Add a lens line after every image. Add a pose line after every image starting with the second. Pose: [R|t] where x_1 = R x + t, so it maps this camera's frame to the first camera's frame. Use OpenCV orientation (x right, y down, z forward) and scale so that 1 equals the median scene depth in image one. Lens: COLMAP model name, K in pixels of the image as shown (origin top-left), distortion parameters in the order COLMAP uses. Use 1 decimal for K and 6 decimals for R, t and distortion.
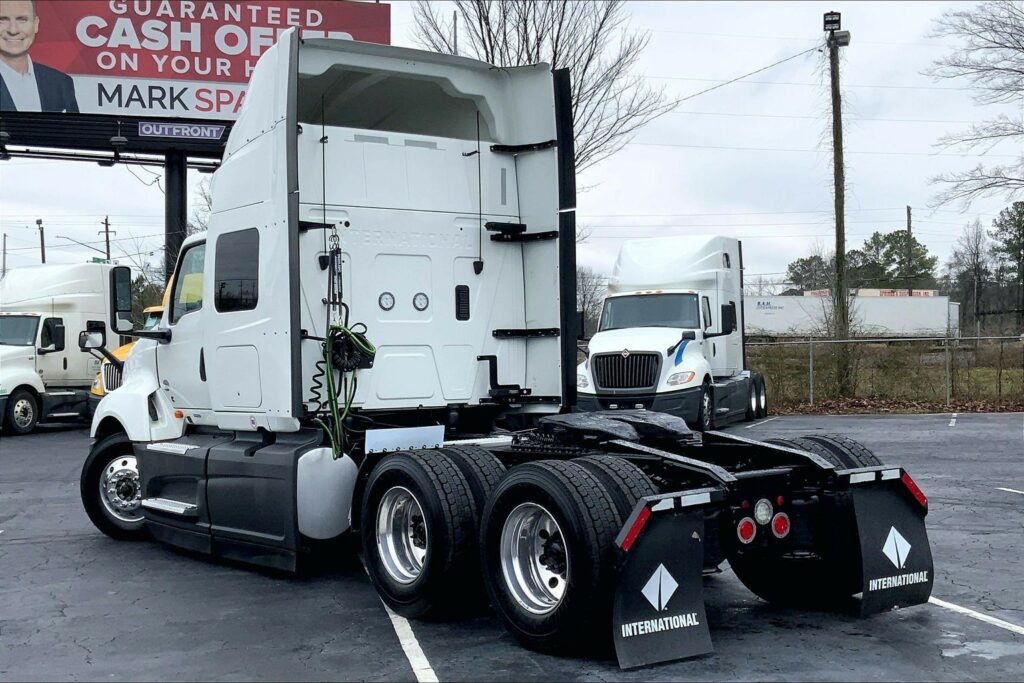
lens RADIAL K [[1270.6, 0, 591.3], [0, 1270.6, 342.8], [0, 0, 1]] dist [0.095712, -0.075027]
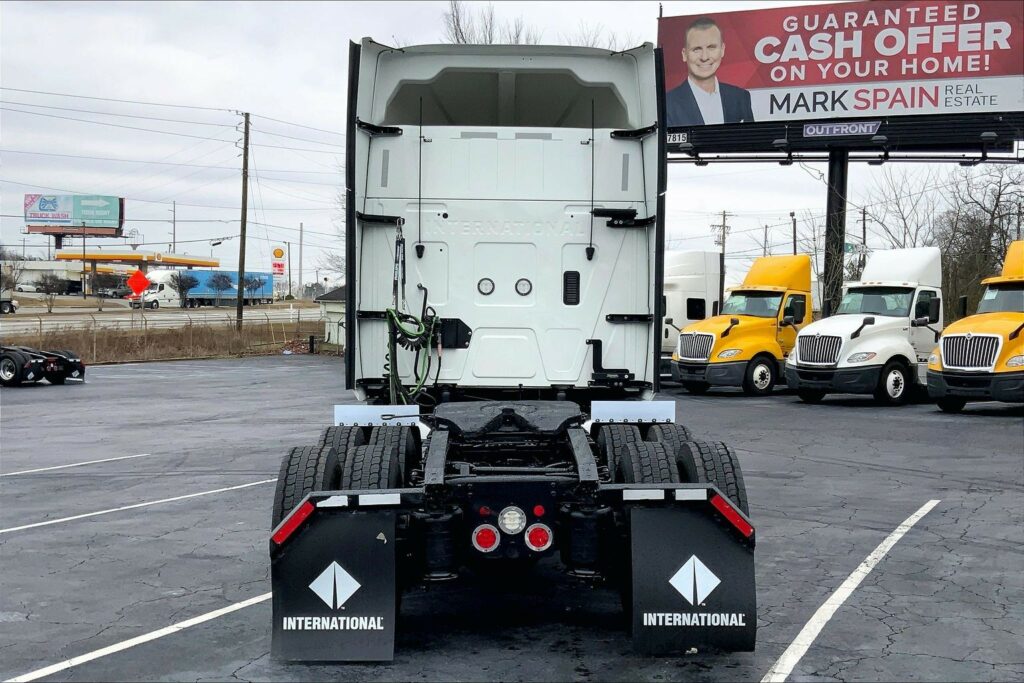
lens RADIAL K [[1125.3, 0, 512.3], [0, 1125.3, 365.9], [0, 0, 1]] dist [0.135792, -0.298507]
pose [[0.835691, 0.042529, -0.547550, 0.390555], [-0.019251, 0.998653, 0.048187, -0.012197], [0.548862, -0.029728, 0.835384, 0.219507]]
